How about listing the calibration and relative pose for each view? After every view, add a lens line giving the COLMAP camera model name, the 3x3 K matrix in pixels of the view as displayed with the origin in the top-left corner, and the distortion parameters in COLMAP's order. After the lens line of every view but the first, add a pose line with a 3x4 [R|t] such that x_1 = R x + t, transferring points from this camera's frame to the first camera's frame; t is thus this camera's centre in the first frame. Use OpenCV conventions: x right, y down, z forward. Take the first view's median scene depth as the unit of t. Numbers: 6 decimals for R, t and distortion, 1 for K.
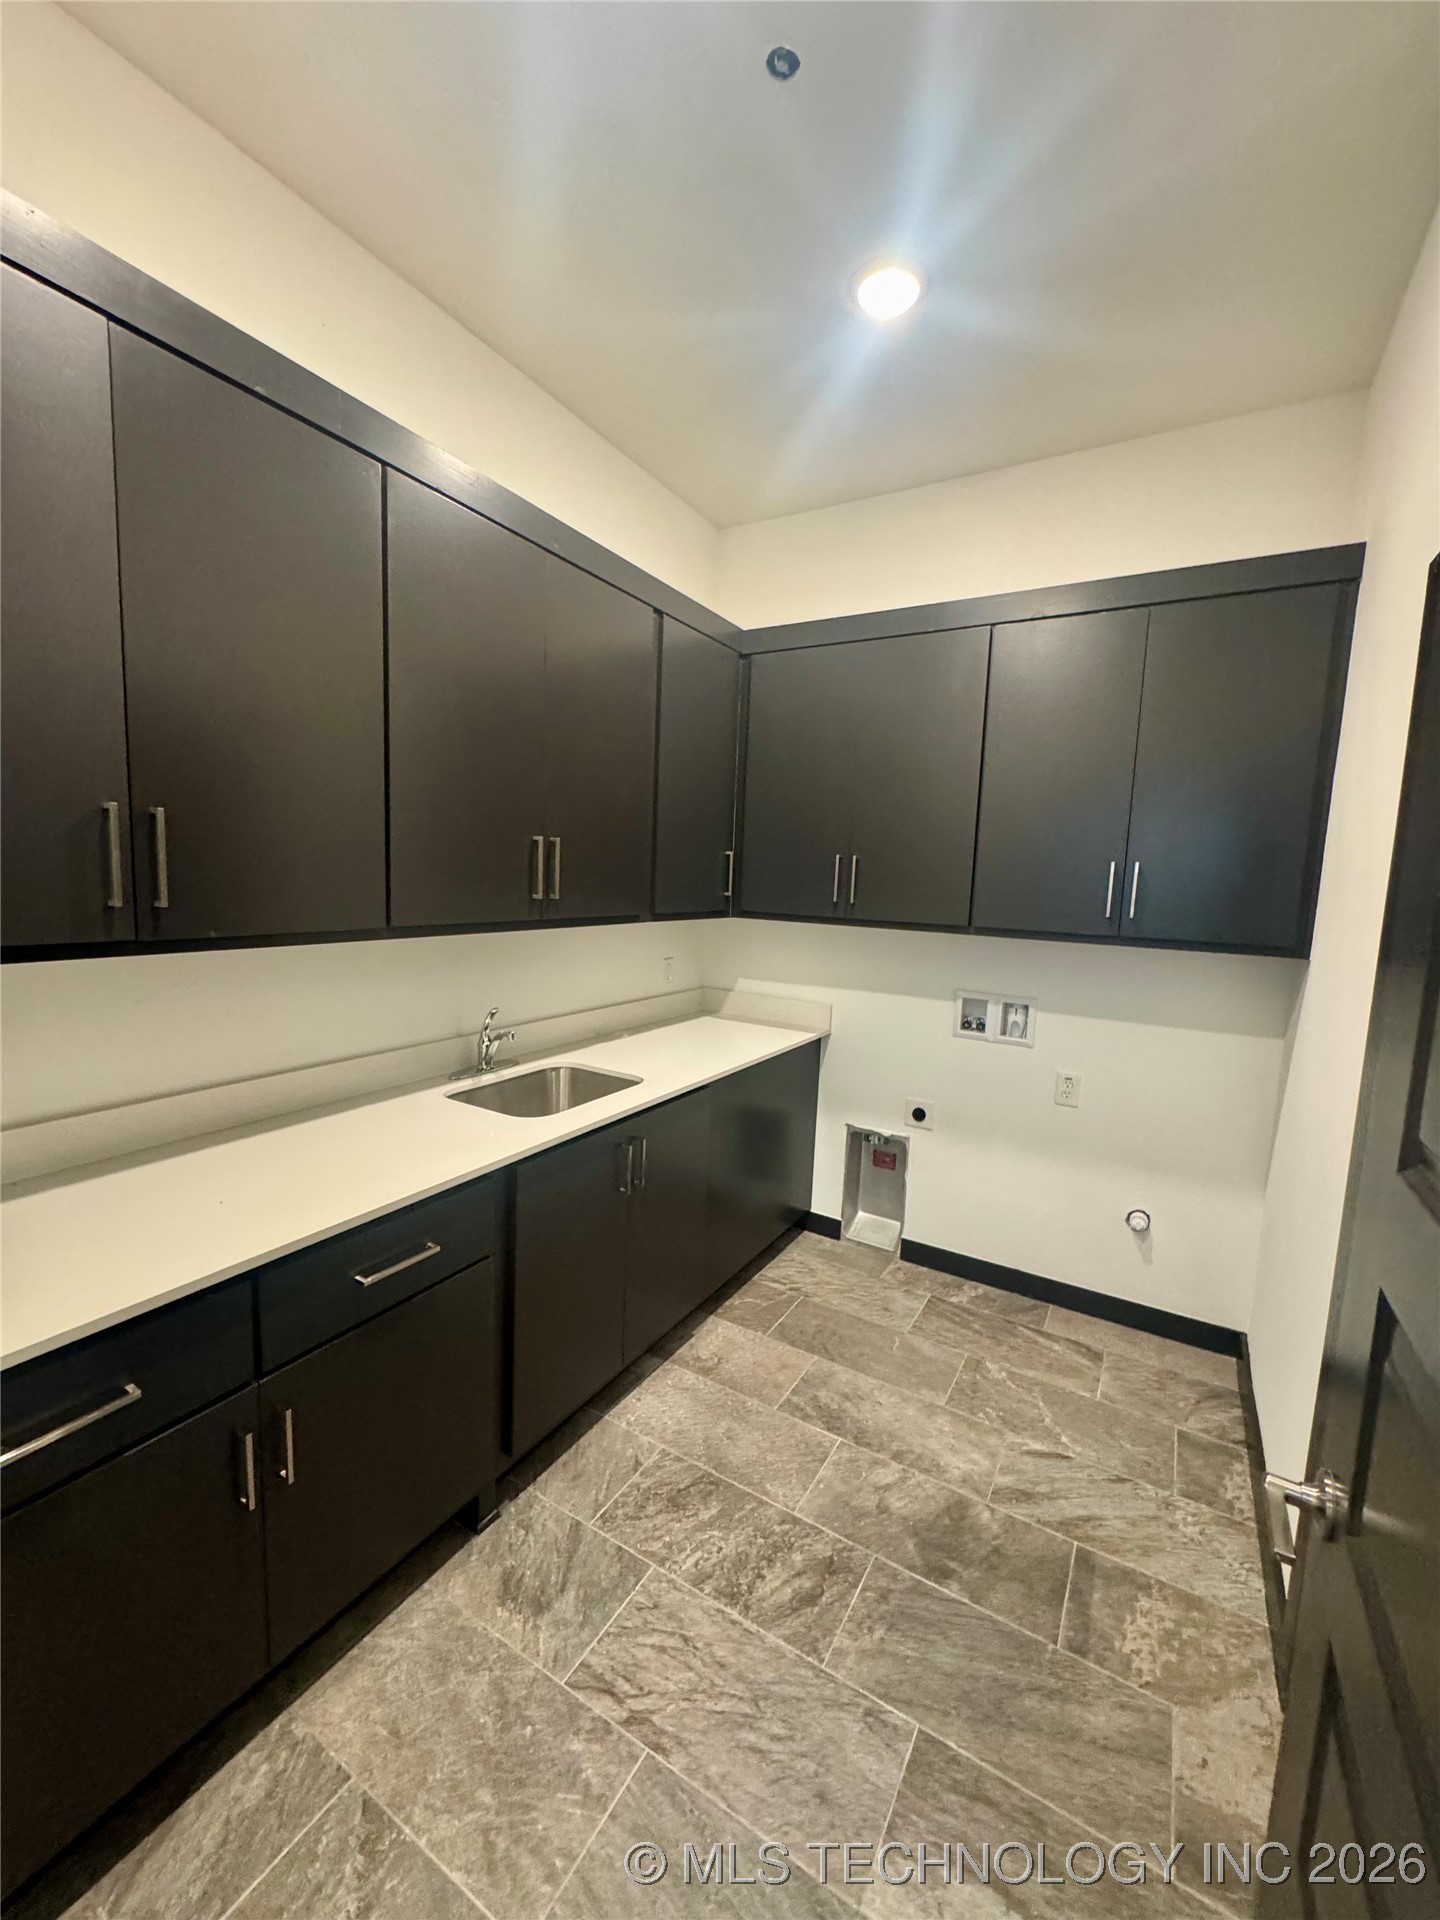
lens RADIAL K [[768.7, 0, 721.3], [0, 768.7, 958.3], [0, 0, 1]] dist [-0.005674, 0.001164]
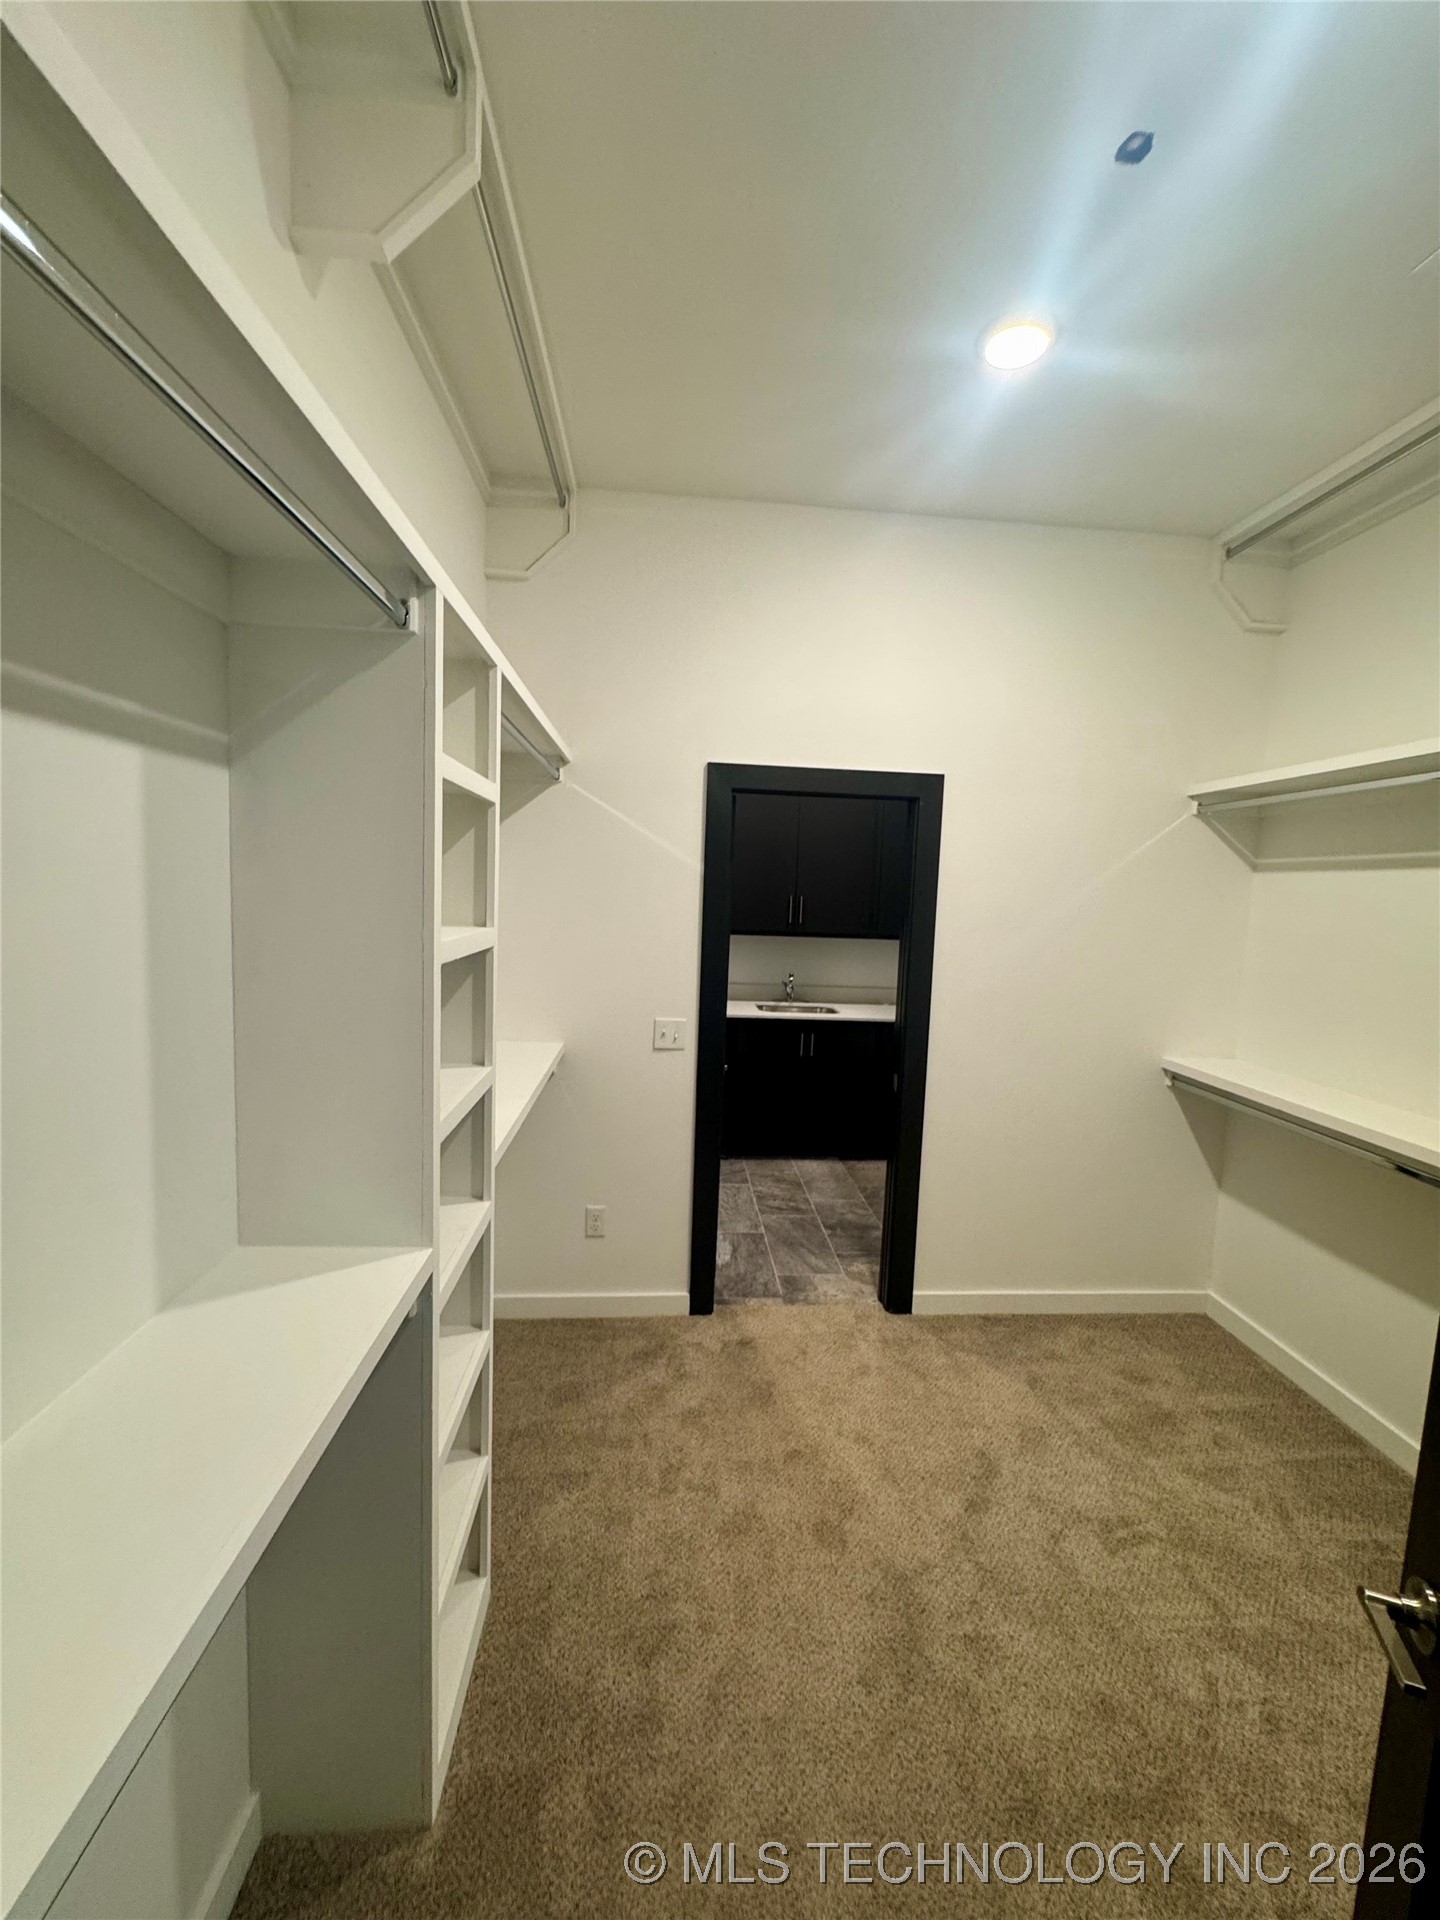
lens RADIAL K [[768.7, 0, 723.2], [0, 768.7, 961.9], [0, 0, 1]] dist [-0.005674, 0.001164]
pose [[0.571332, 0.053234, -0.818991, 1.929287], [-0.107911, 0.994103, -0.010663, 0.103448], [0.813594, 0.094470, 0.573708, -0.603283]]
